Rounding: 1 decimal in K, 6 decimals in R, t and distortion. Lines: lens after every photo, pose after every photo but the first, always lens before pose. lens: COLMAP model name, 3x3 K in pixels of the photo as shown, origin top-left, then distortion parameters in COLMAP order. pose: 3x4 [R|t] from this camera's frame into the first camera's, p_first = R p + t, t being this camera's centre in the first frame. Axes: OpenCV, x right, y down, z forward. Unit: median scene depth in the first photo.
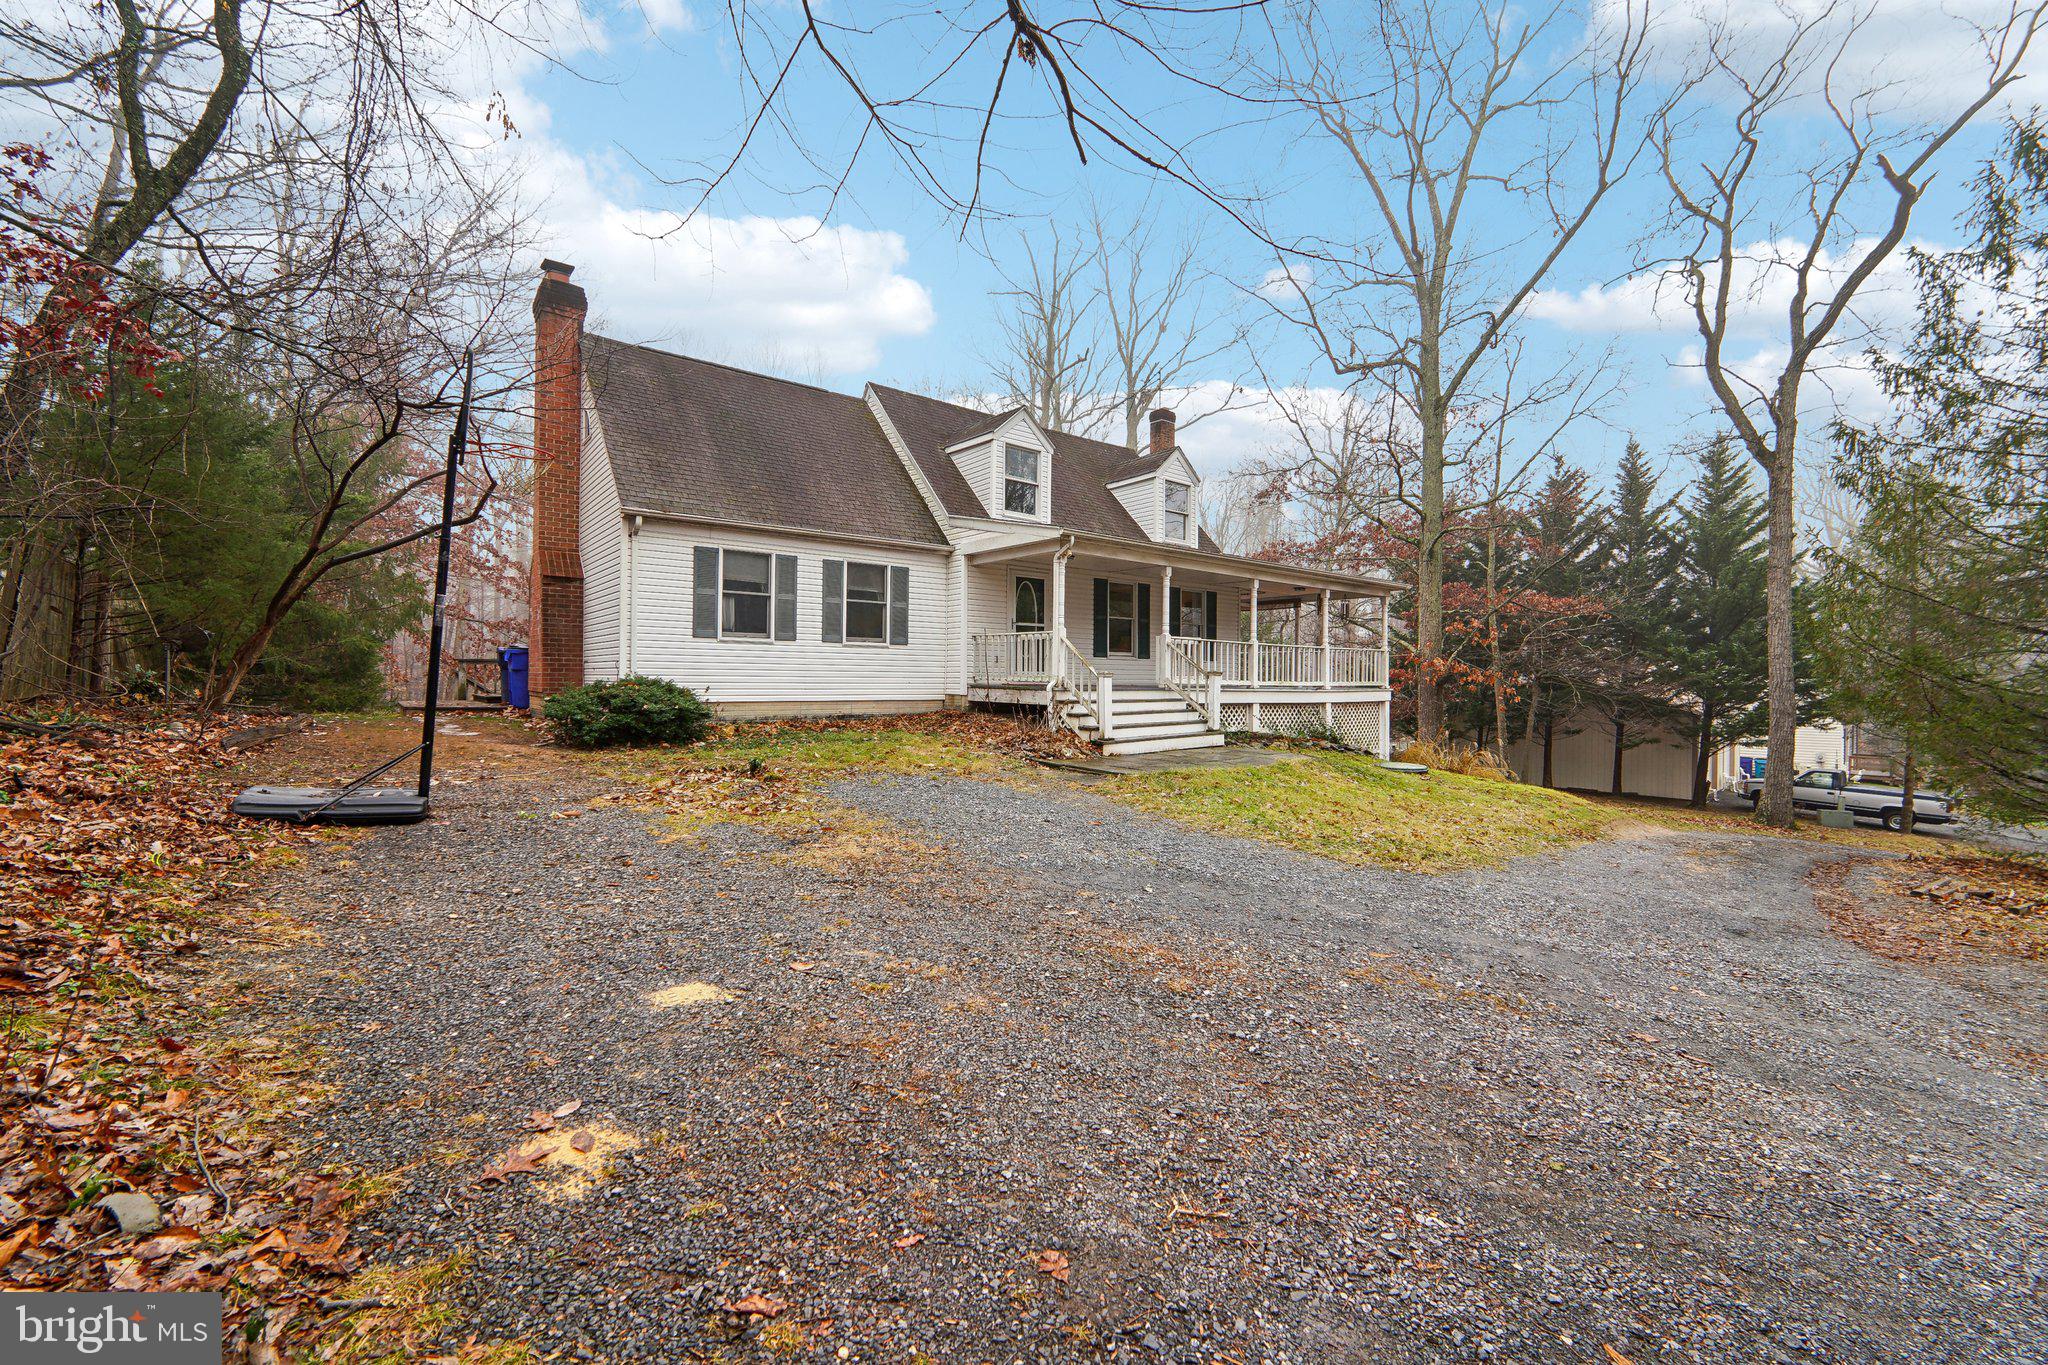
lens RADIAL K [[838.2, 0, 1014.2], [0, 838.2, 678.4], [0, 0, 1]] dist [-0.012839, -0.000560]
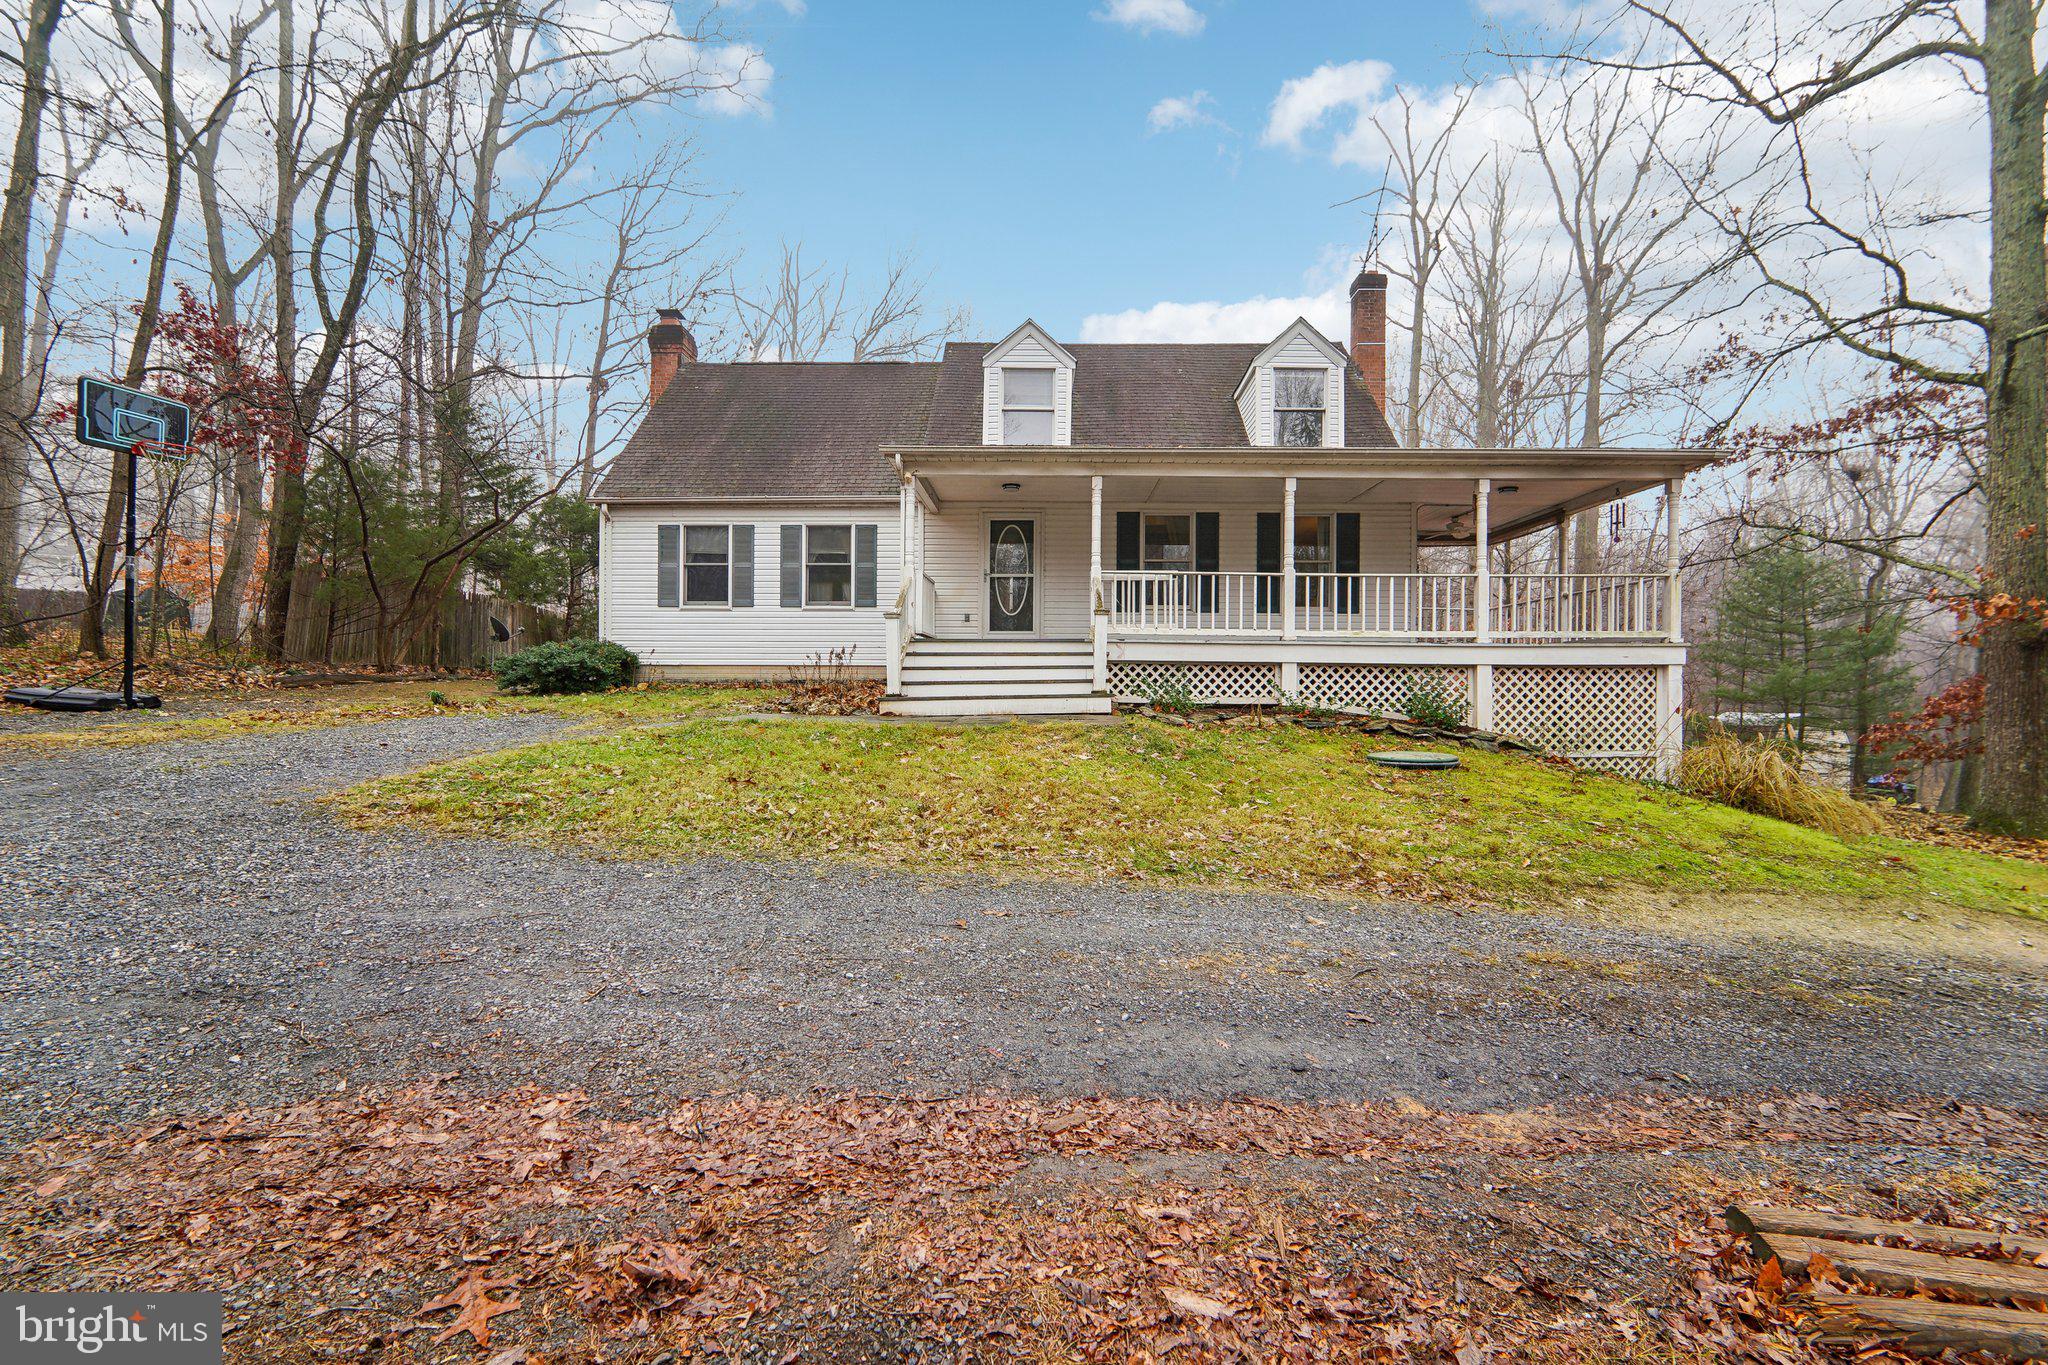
lens RADIAL K [[838.2, 0, 1021.2], [0, 838.2, 695.7], [0, 0, 1]] dist [-0.012839, -0.000560]
pose [[0.773084, -0.002010, -0.634300, 0.633811], [0.002236, 0.999997, -0.000444, 0.064770], [0.634299, -0.001075, 0.773087, 0.397442]]
